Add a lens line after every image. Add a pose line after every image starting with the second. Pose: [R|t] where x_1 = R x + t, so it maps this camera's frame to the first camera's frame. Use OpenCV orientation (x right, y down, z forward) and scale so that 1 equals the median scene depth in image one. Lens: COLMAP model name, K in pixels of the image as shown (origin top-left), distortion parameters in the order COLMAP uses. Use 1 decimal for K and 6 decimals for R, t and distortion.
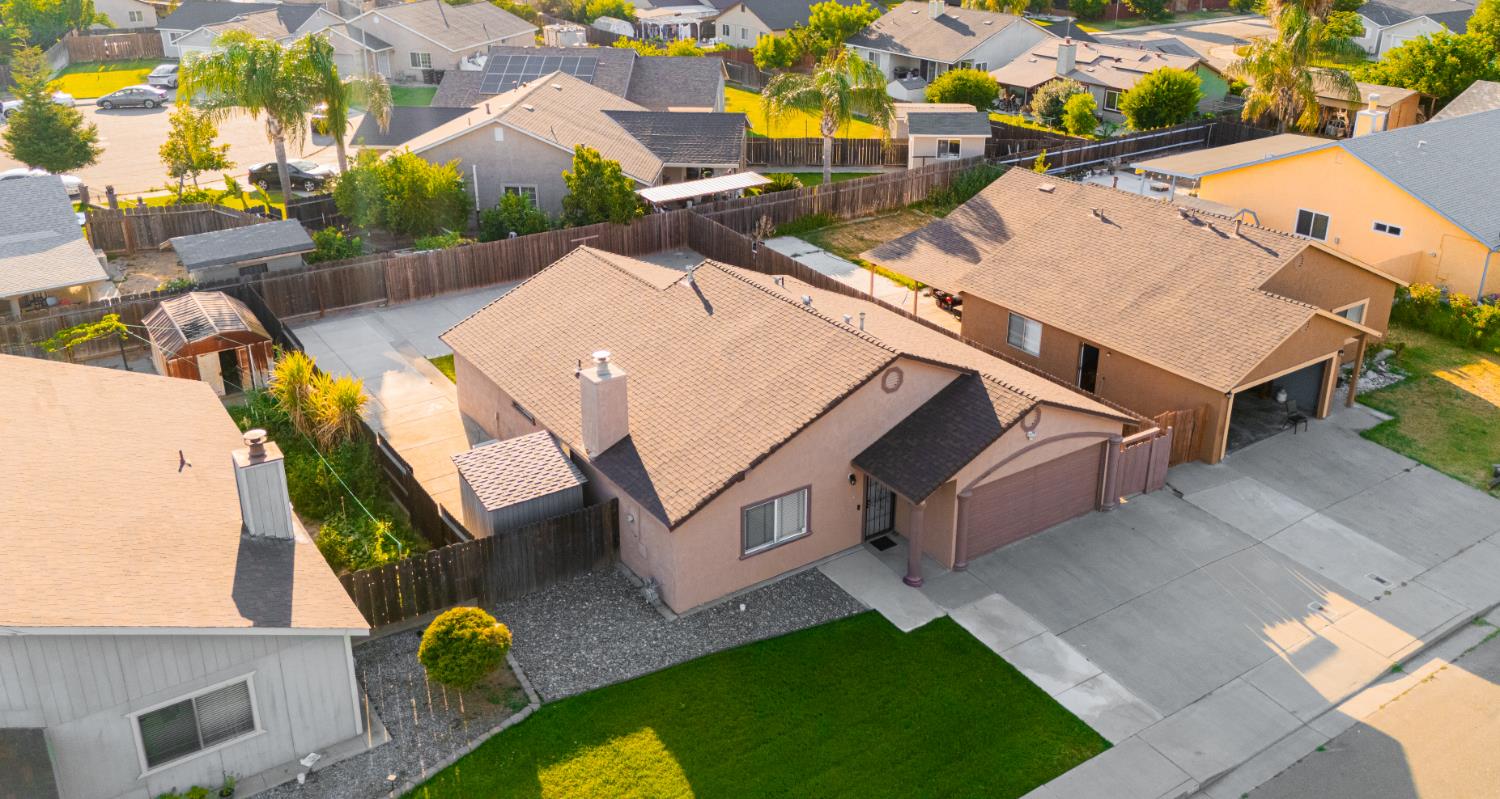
lens RADIAL K [[1207.4, 0, 790.3], [0, 1207.4, 318.6], [0, 0, 1]] dist [0.047617, -0.007389]
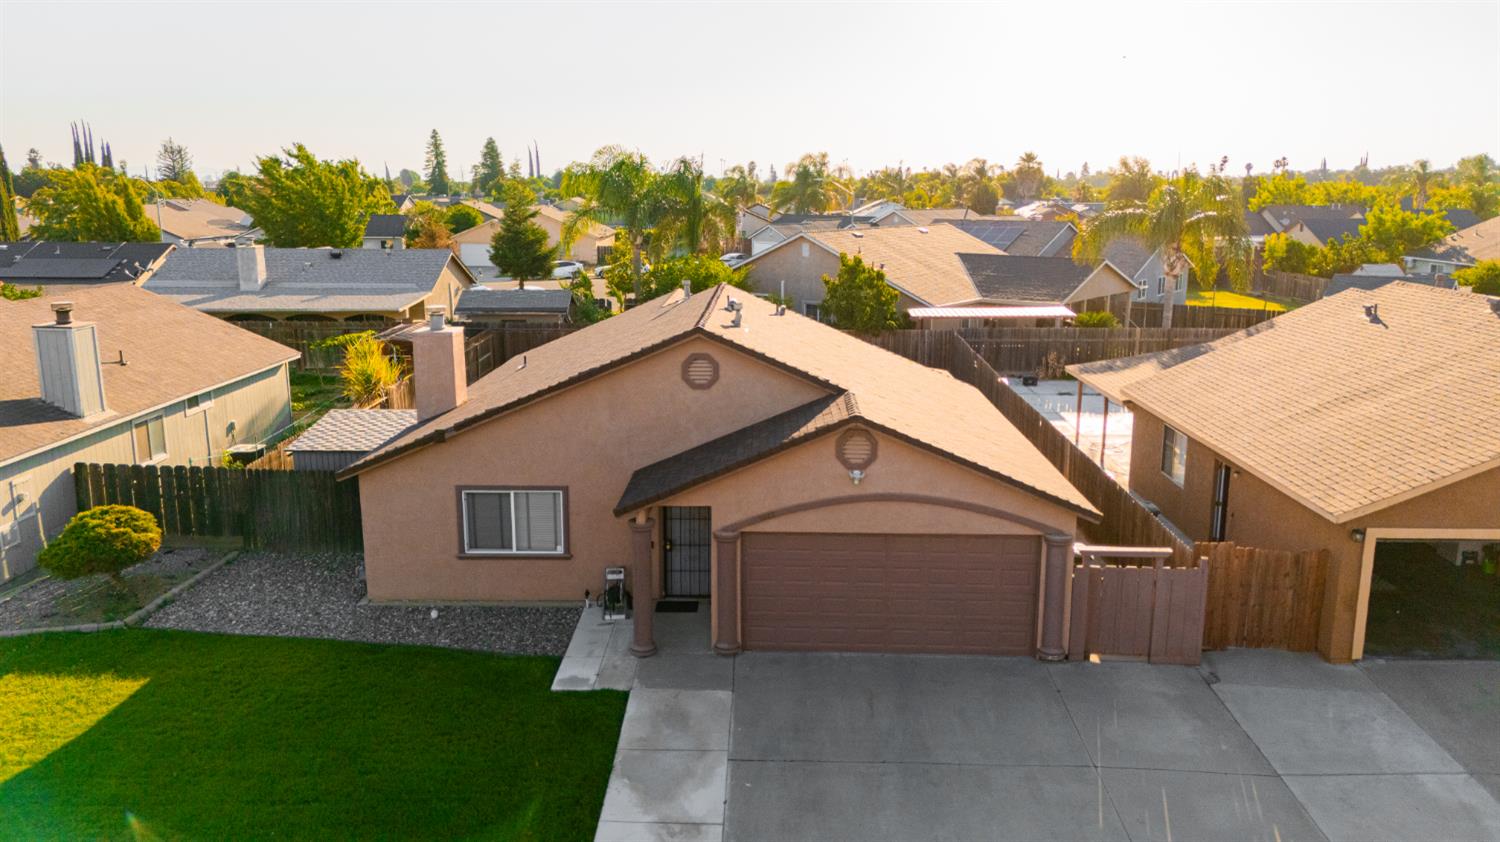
lens RADIAL K [[1111.8, 0, 753.4], [0, 1111.8, 417.6], [0, 0, 1]] dist [0.069196, -0.066820]
pose [[0.805851, 0.115789, -0.580687, 0.516608], [-0.202756, 0.975367, -0.086887, 0.133474], [0.556323, 0.187756, 0.809477, 0.496009]]
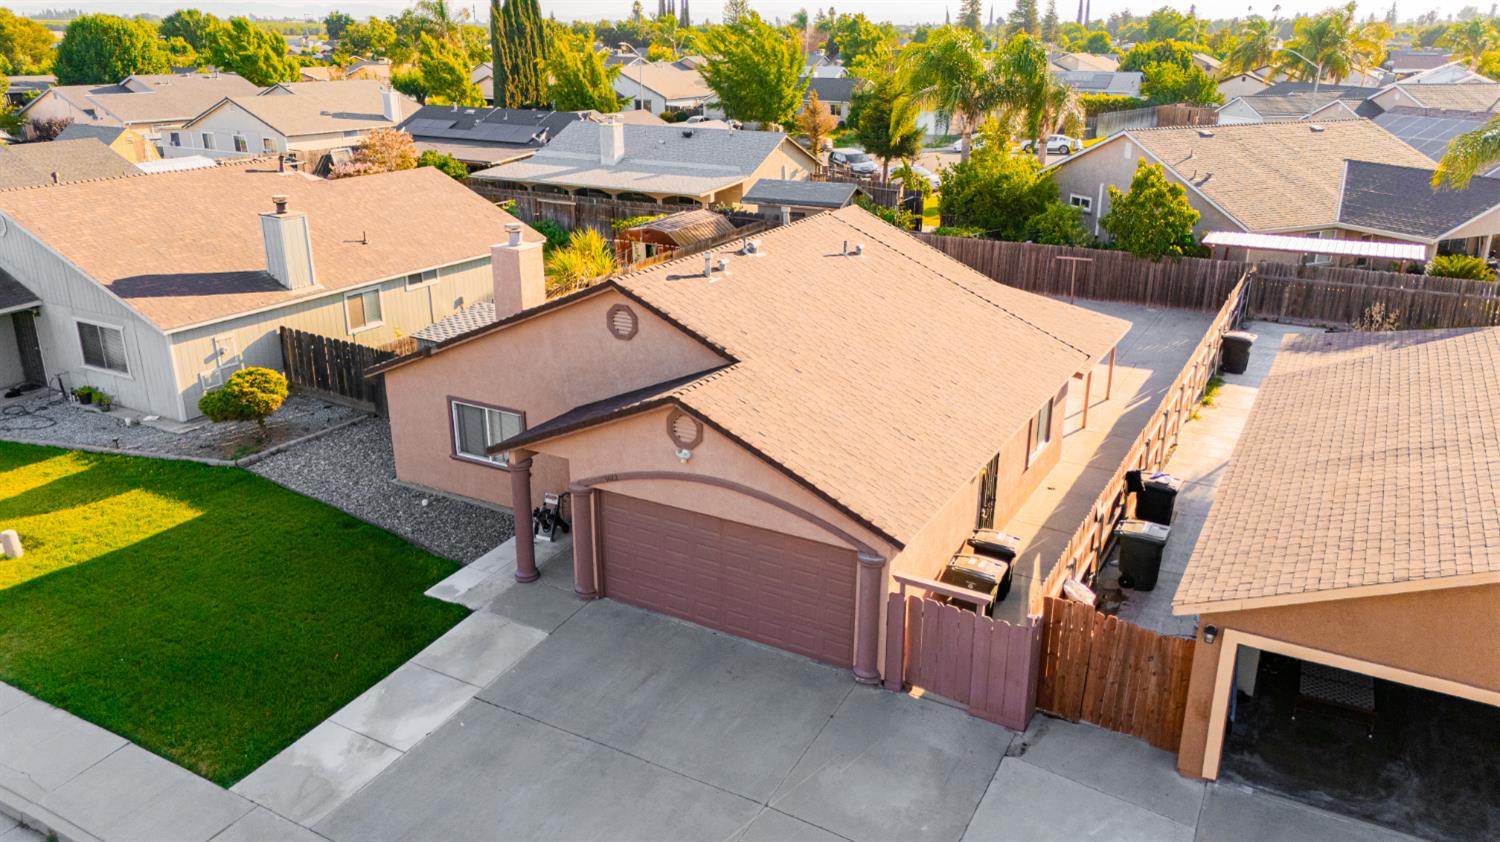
lens RADIAL K [[1111.8, 0, 753.4], [0, 1111.8, 417.6], [0, 0, 1]] dist [0.069196, -0.066820]
pose [[0.434626, 0.294261, -0.851182, 0.737790], [-0.315855, 0.934889, 0.161919, -0.031025], [0.843407, 0.198476, 0.499271, 0.760214]]
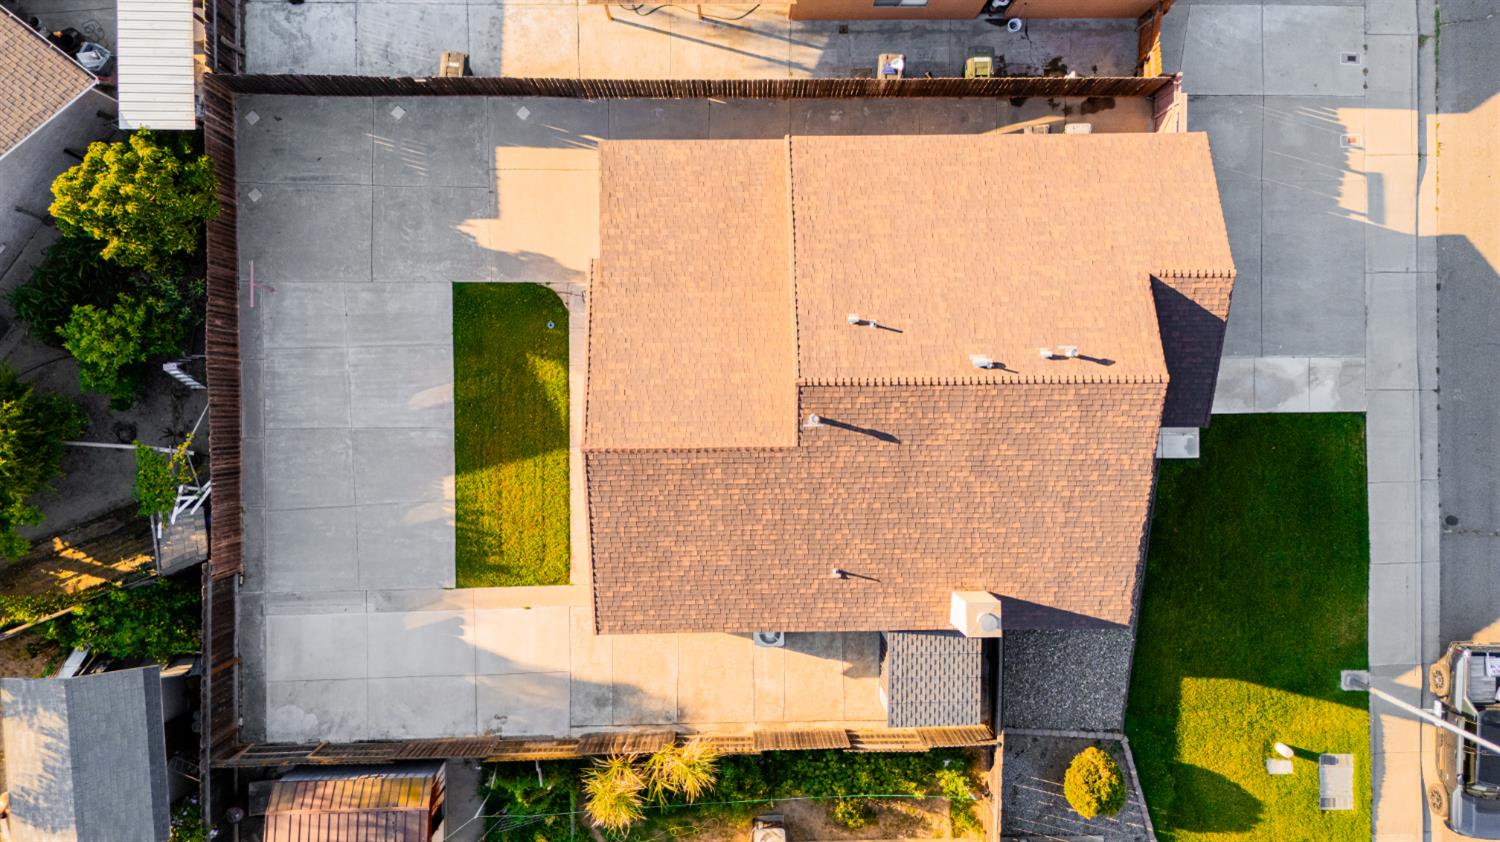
lens RADIAL K [[1111.8, 0, 753.4], [0, 1111.8, 417.6], [0, 0, 1]] dist [0.069196, -0.066820]
pose [[0.569515, -0.821966, 0.004924, -0.133883], [0.265276, 0.189464, 0.945374, -0.934275], [-0.777998, -0.537099, 0.325950, 0.957001]]
